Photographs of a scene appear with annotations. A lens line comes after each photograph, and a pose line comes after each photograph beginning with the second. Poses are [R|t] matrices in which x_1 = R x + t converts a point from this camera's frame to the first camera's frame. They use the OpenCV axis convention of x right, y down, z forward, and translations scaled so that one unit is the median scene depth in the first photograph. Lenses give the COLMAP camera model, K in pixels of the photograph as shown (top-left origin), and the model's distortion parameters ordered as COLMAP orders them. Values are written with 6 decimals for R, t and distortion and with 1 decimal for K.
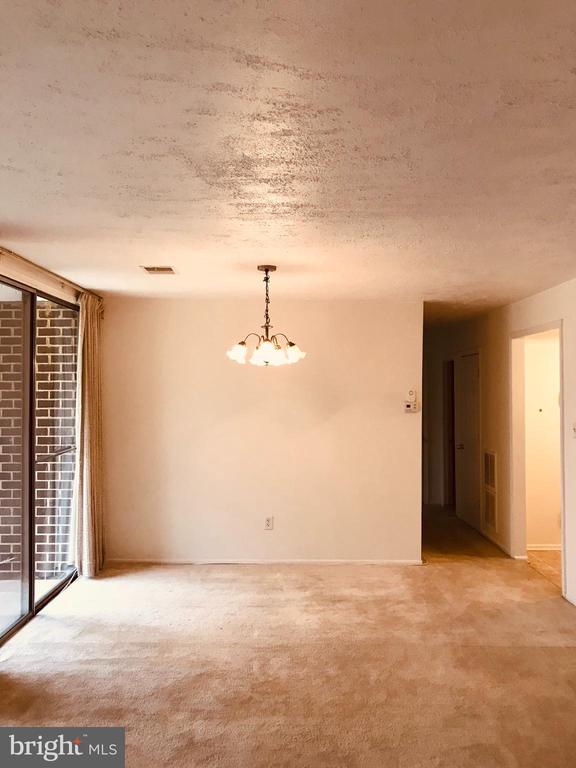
lens RADIAL K [[632.0, 0, 288.0], [0, 632.0, 384.0], [0, 0, 1]] dist [0.053083, -0.063626]
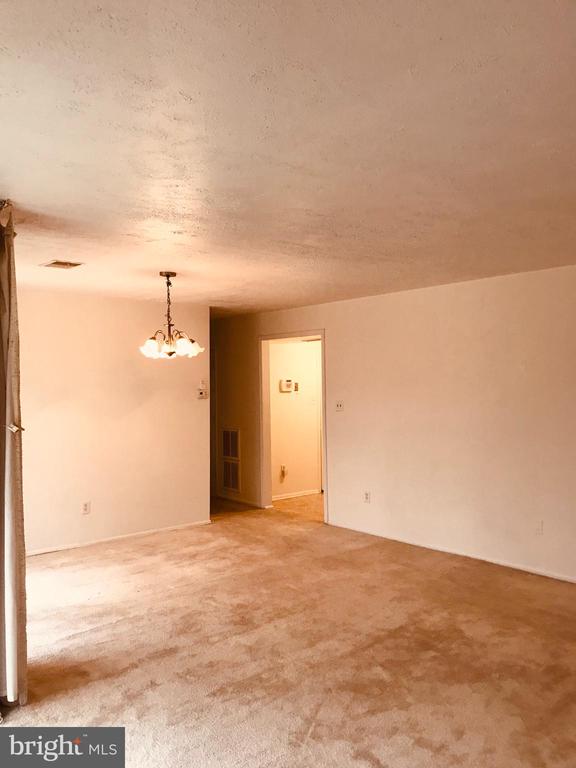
lens RADIAL K [[632.0, 0, 288.0], [0, 632.0, 384.0], [0, 0, 1]] dist [0.053083, -0.063626]
pose [[0.766577, -0.012350, 0.642033, -0.589930], [0.006269, 0.999911, 0.011750, 0.005480], [-0.642121, -0.004982, 0.766587, -0.029985]]
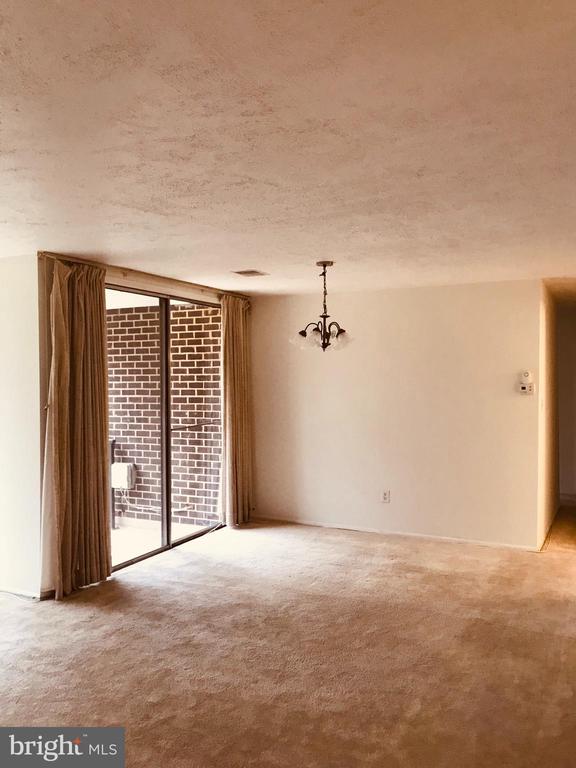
lens RADIAL K [[628.2, 0, 283.3], [0, 628.2, 387.7], [0, 0, 1]] dist [0.015100, -0.002577]
pose [[0.891486, 0.001378, -0.453047, 0.389548], [0.013436, 0.999475, 0.029480, 0.001794], [0.452850, -0.032368, 0.890999, -0.026602]]
